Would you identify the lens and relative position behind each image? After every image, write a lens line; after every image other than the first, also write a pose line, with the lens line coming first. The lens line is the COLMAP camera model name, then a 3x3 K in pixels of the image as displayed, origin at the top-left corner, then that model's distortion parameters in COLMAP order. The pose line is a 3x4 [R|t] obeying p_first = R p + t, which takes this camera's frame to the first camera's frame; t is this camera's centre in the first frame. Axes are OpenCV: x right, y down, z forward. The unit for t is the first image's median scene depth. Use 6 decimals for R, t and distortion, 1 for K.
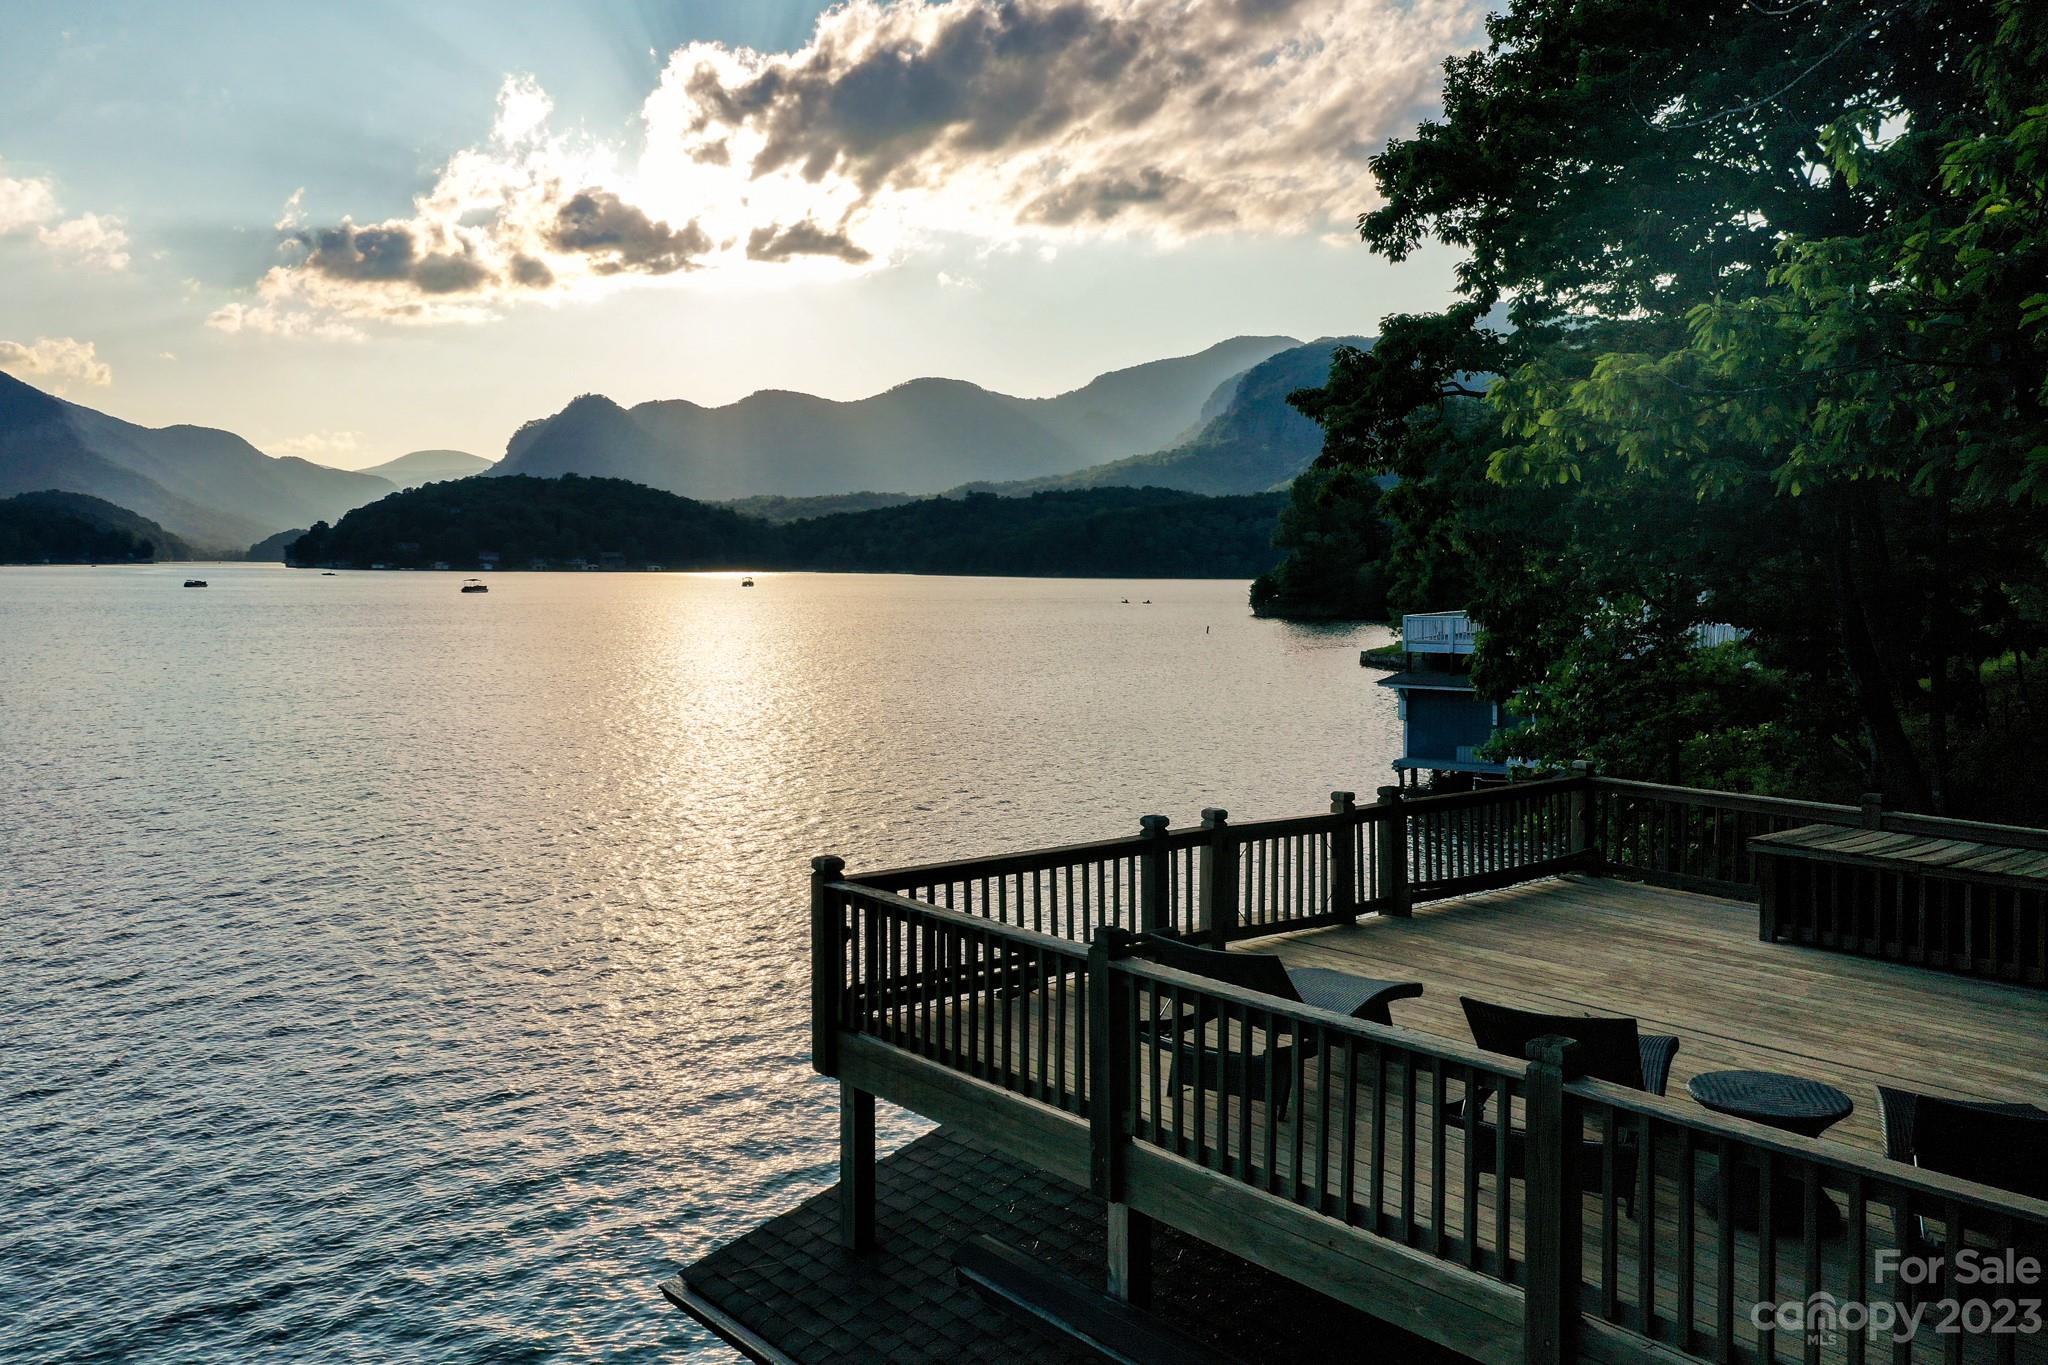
lens RADIAL K [[1688.0, 0, 1024.0], [0, 1688.0, 682.5], [0, 0, 1]] dist [-0.010337, 0.003222]
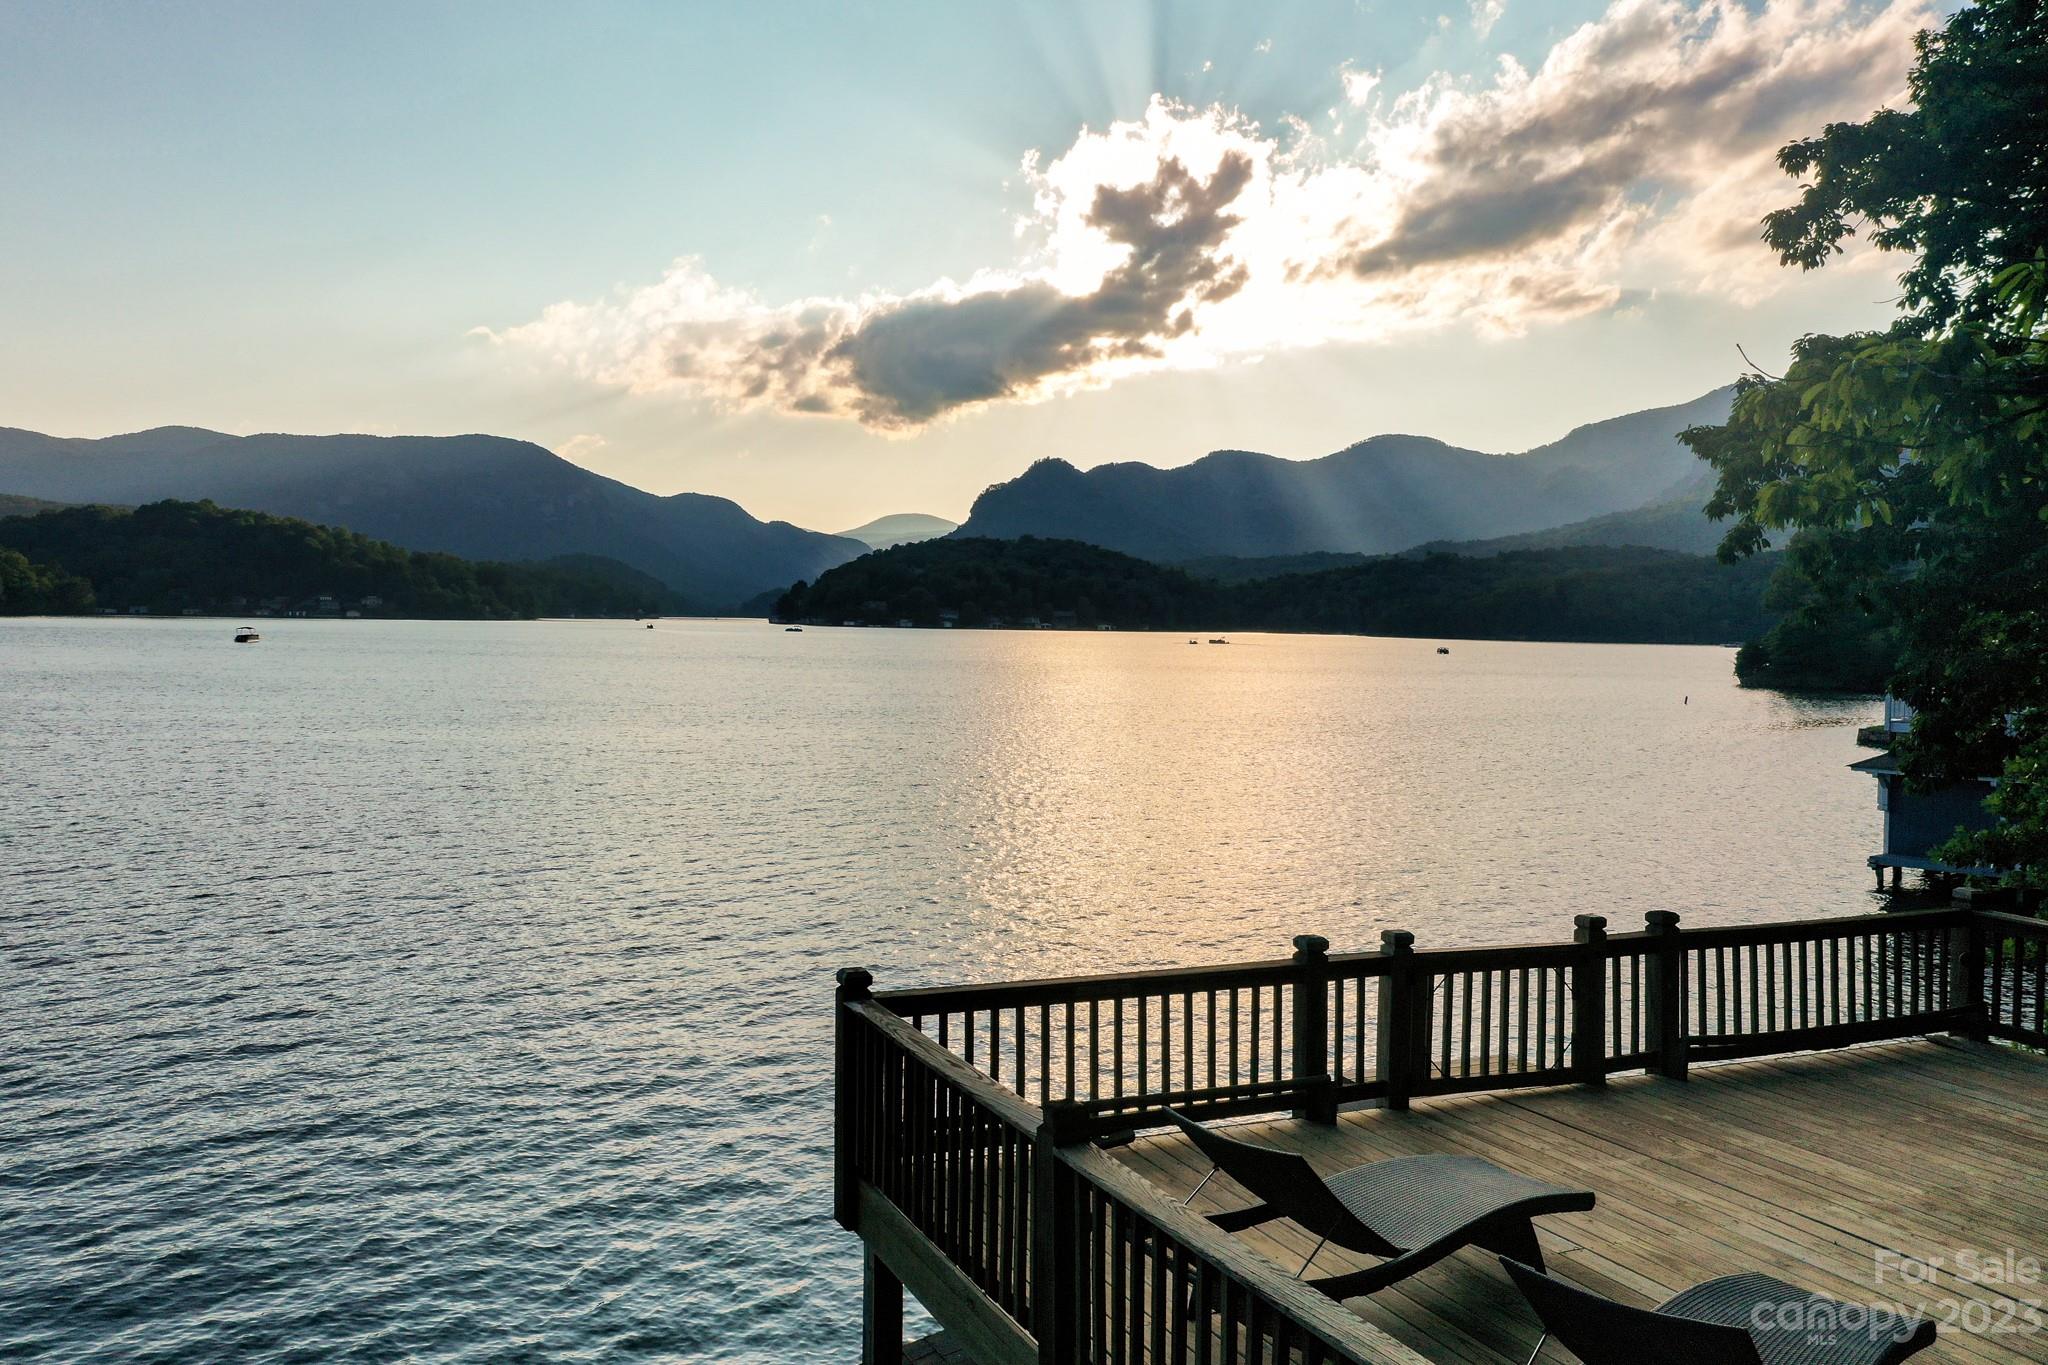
lens RADIAL K [[1693.2, 0, 998.5], [0, 1693.2, 692.5], [0, 0, 1]] dist [0.005544, 0.004496]
pose [[0.959076, 0.019753, -0.282459, 0.048583], [-0.028254, 0.999261, -0.026051, -0.003902], [0.281736, 0.032966, 0.958926, 0.050983]]
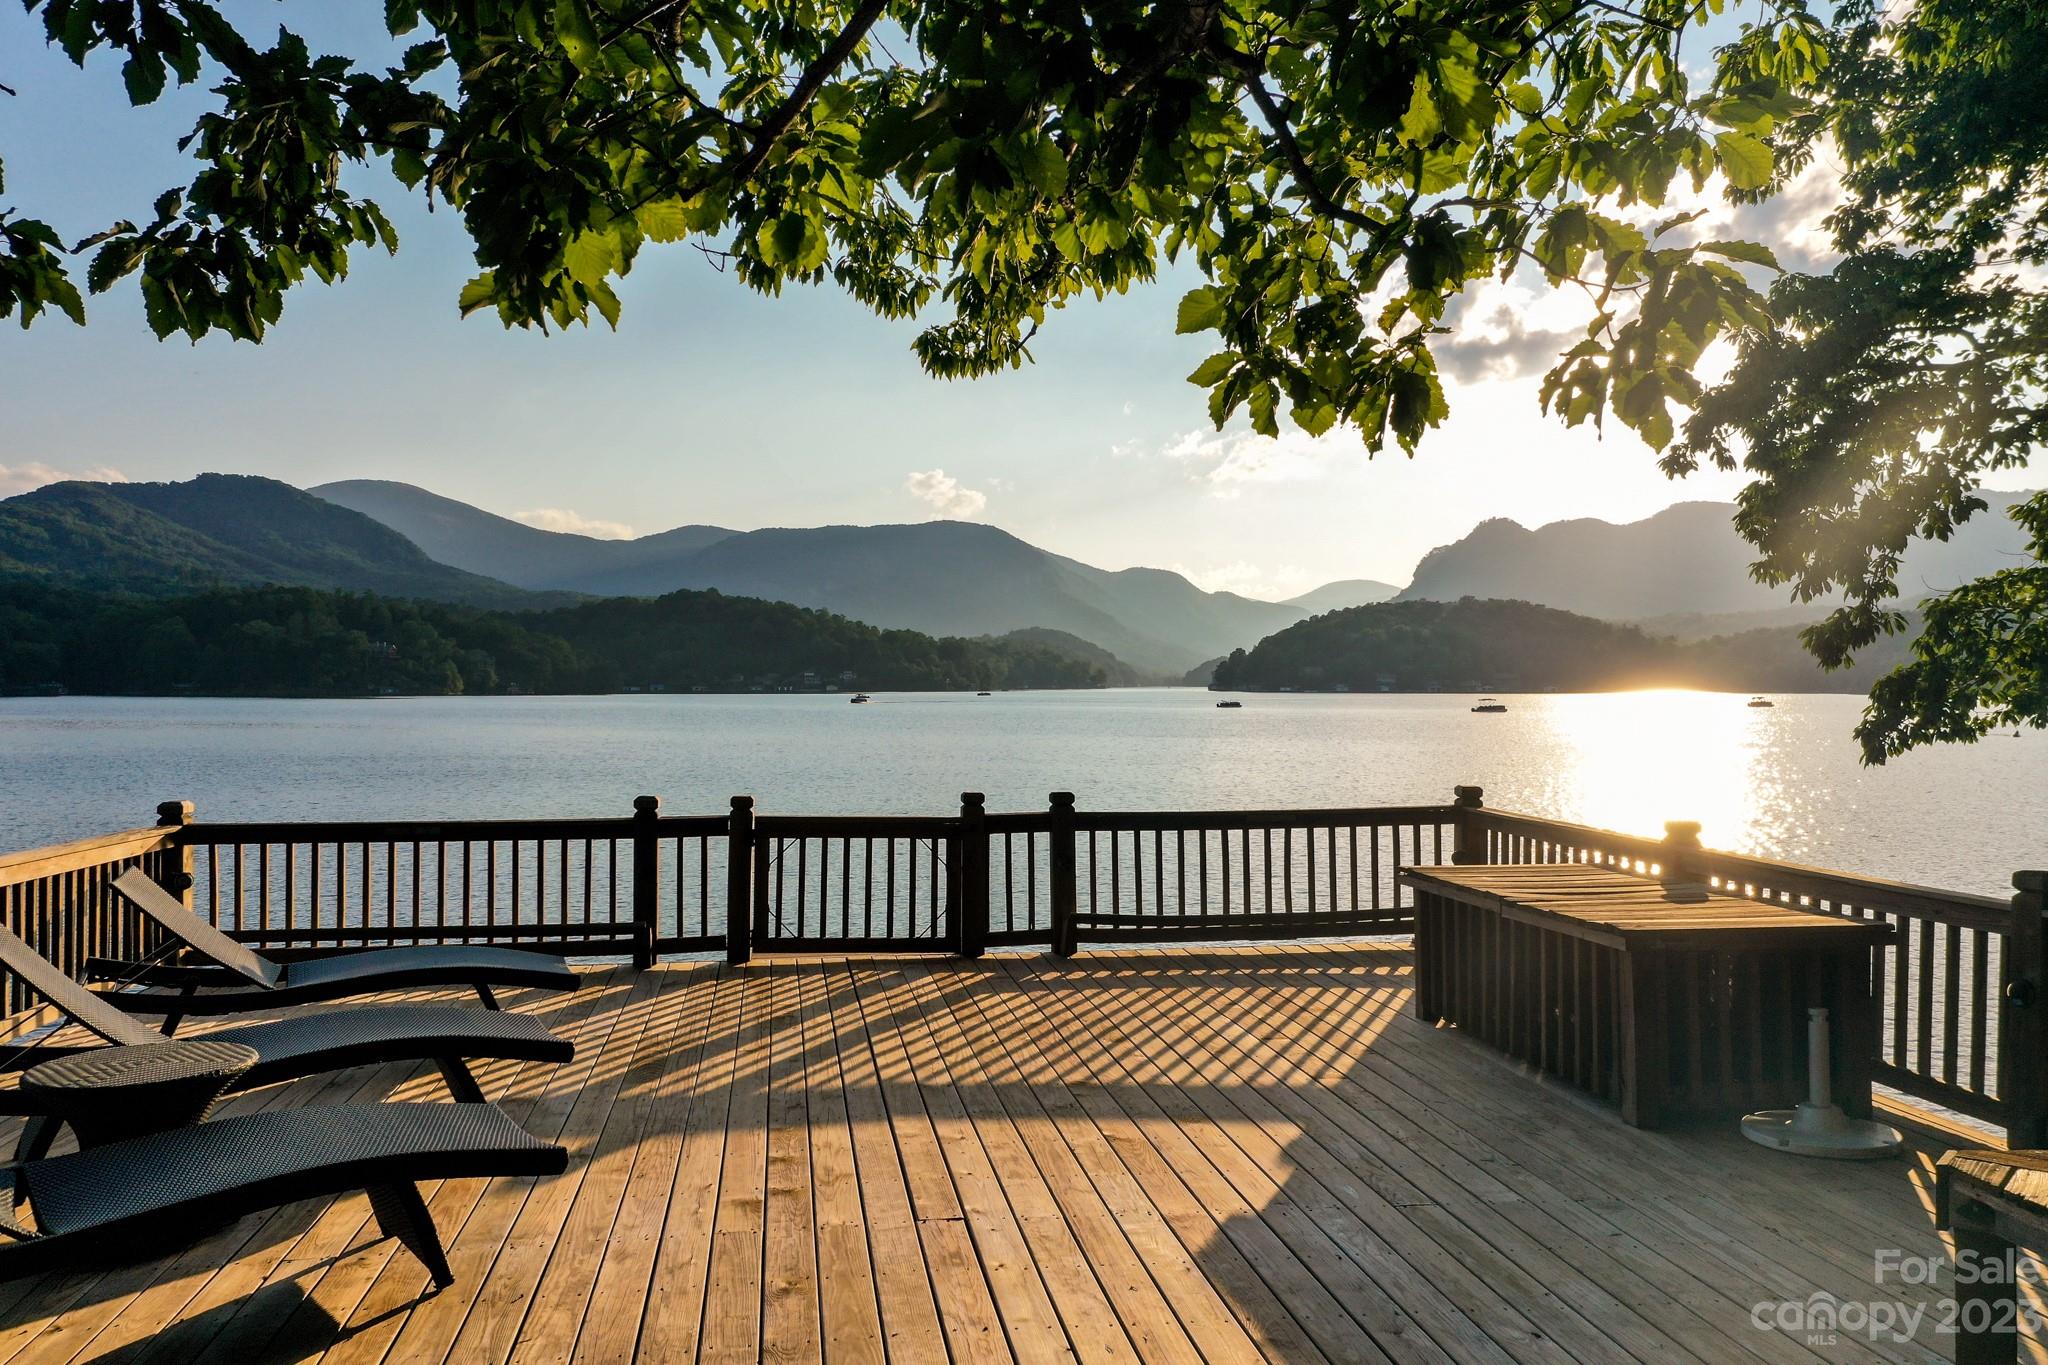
lens RADIAL K [[1668.8, 0, 1012.1], [0, 1668.8, 702.3], [0, 0, 1]] dist [-0.002641, 0.000451]
pose [[0.845036, -0.003019, -0.534700, 0.214091], [-0.031661, 0.997947, -0.055672, 0.021967], [0.533771, 0.063974, 0.843206, 0.107817]]
